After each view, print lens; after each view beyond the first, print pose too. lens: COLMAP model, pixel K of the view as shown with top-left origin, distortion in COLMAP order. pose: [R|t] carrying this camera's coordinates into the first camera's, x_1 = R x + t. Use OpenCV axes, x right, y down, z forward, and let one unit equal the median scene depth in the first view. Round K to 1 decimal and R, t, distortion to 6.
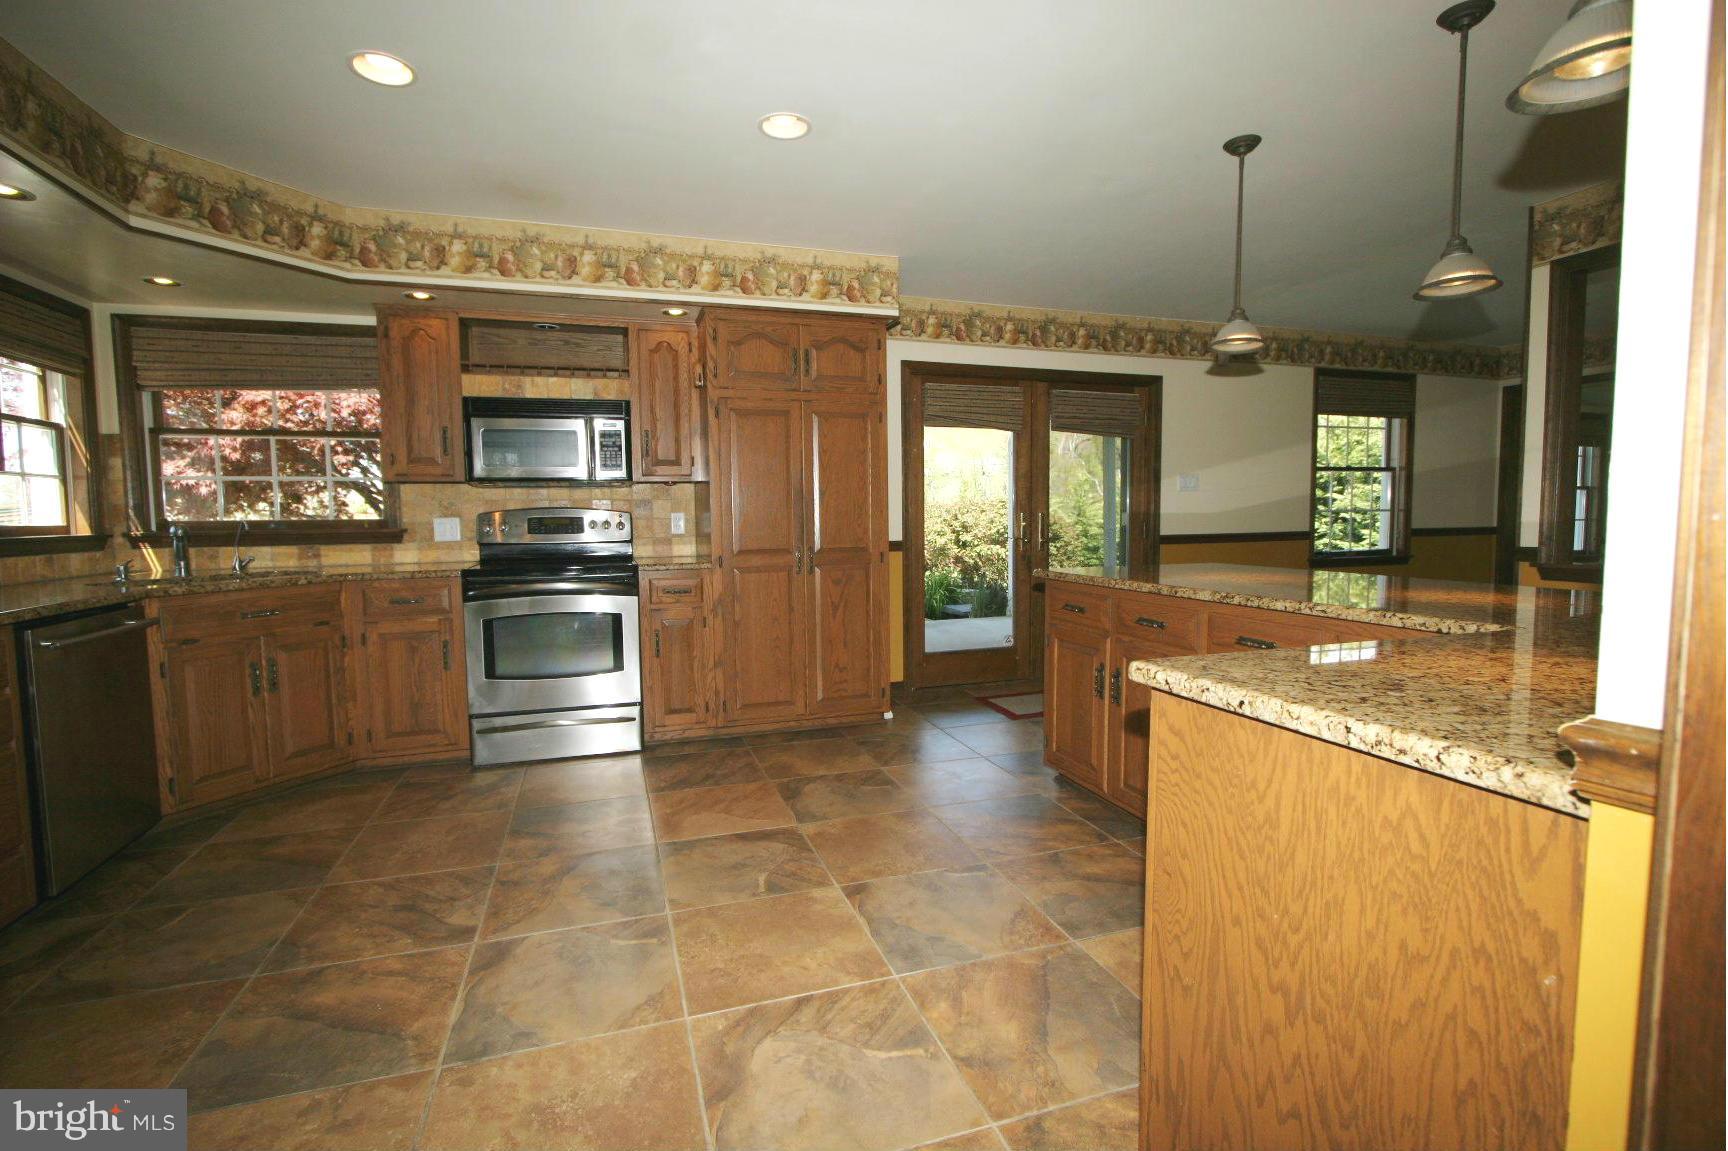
lens RADIAL K [[775.8, 0, 867.4], [0, 775.8, 569.9], [0, 0, 1]] dist [-0.039294, 0.005289]
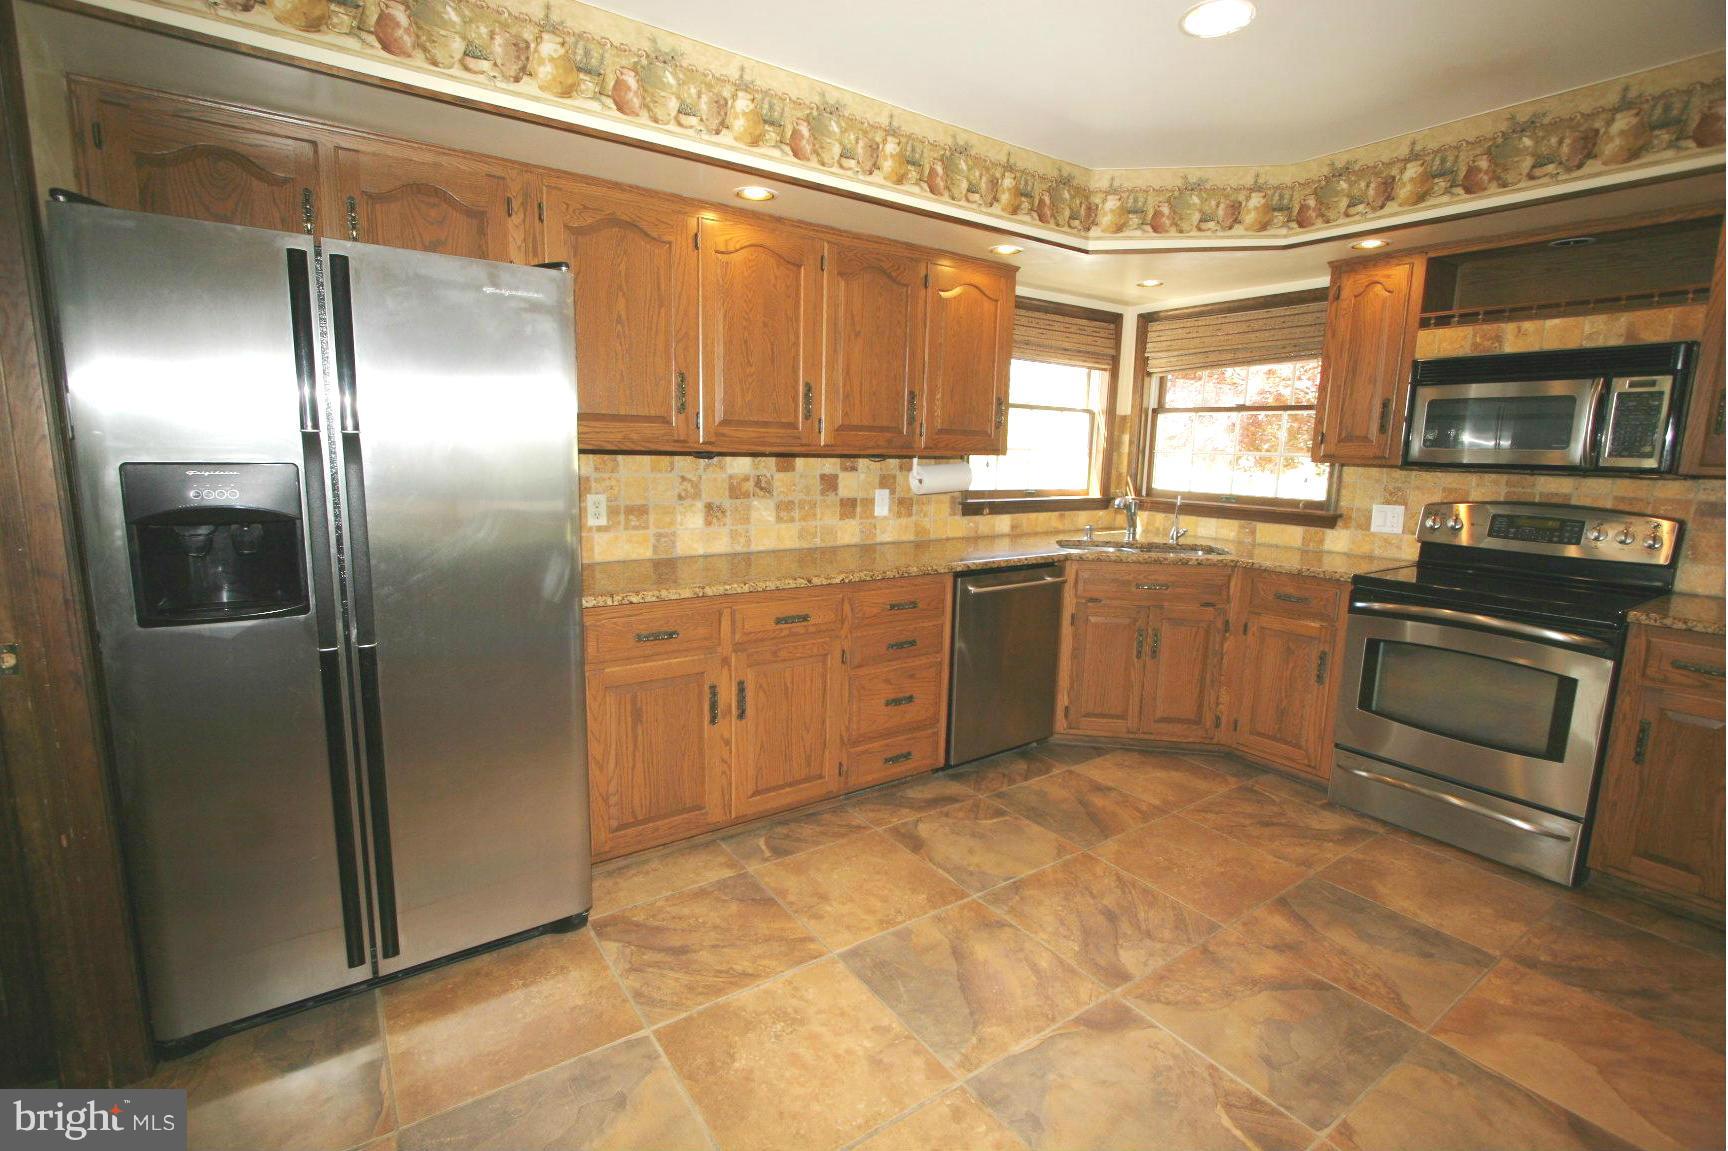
lens RADIAL K [[775.8, 0, 855.5], [0, 775.8, 571.8], [0, 0, 1]] dist [-0.039294, 0.005289]
pose [[0.258643, 0.166433, -0.951527, 0.127813], [-0.090427, 0.984891, 0.147689, -0.079410], [0.961731, 0.047845, 0.269785, 0.258049]]
